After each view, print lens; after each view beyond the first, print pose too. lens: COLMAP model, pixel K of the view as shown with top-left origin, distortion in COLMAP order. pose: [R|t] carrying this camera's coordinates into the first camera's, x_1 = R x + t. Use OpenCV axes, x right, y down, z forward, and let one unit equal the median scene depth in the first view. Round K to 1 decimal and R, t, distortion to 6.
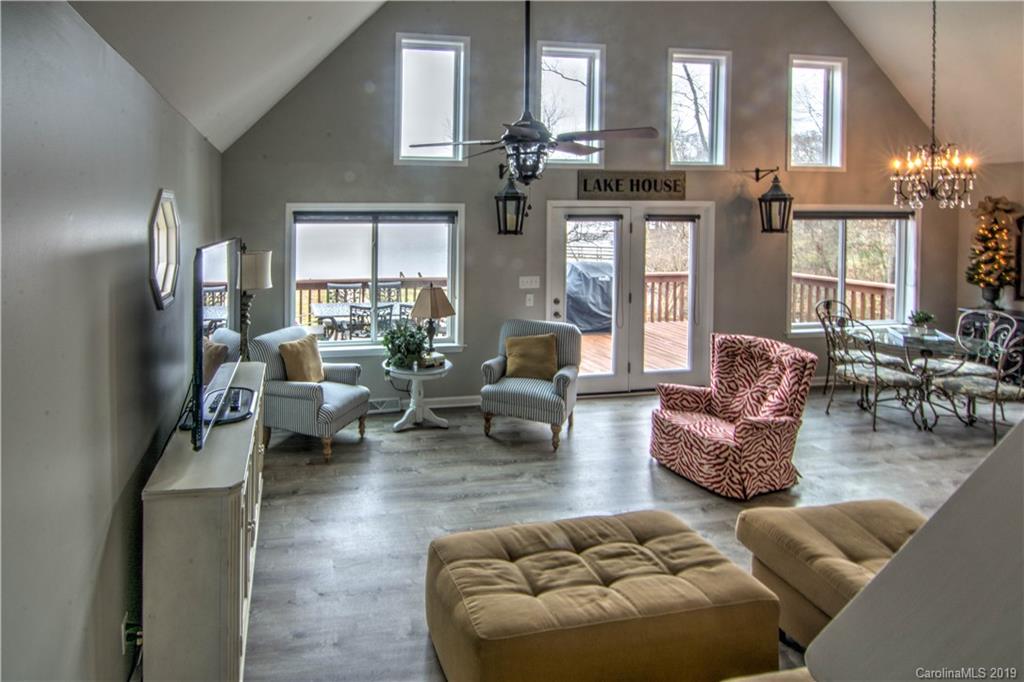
lens RADIAL K [[478.3, 0, 446.3], [0, 478.3, 235.0], [0, 0, 1]] dist [-0.012047, -0.000132]
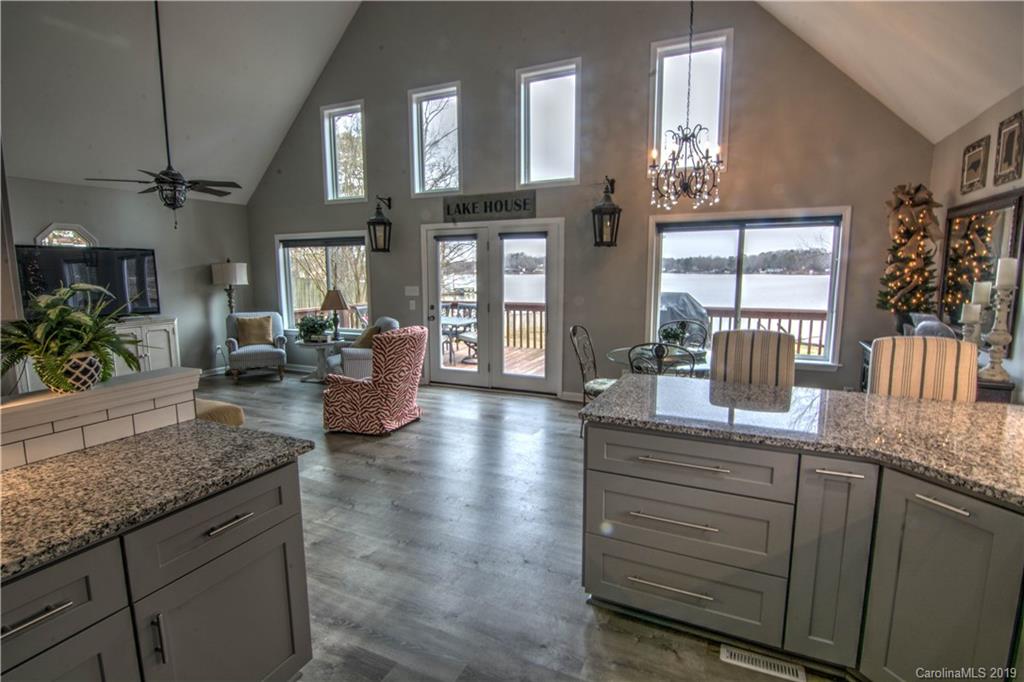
lens RADIAL K [[512.8, 0, 497.6], [0, 512.8, 342.2], [0, 0, 1]] dist [0.023463, -0.021118]
pose [[0.824095, 0.076524, -0.561259, 1.111865], [-0.007685, 0.992252, 0.124003, 0.061633], [0.566399, -0.097877, 0.818298, -0.008659]]
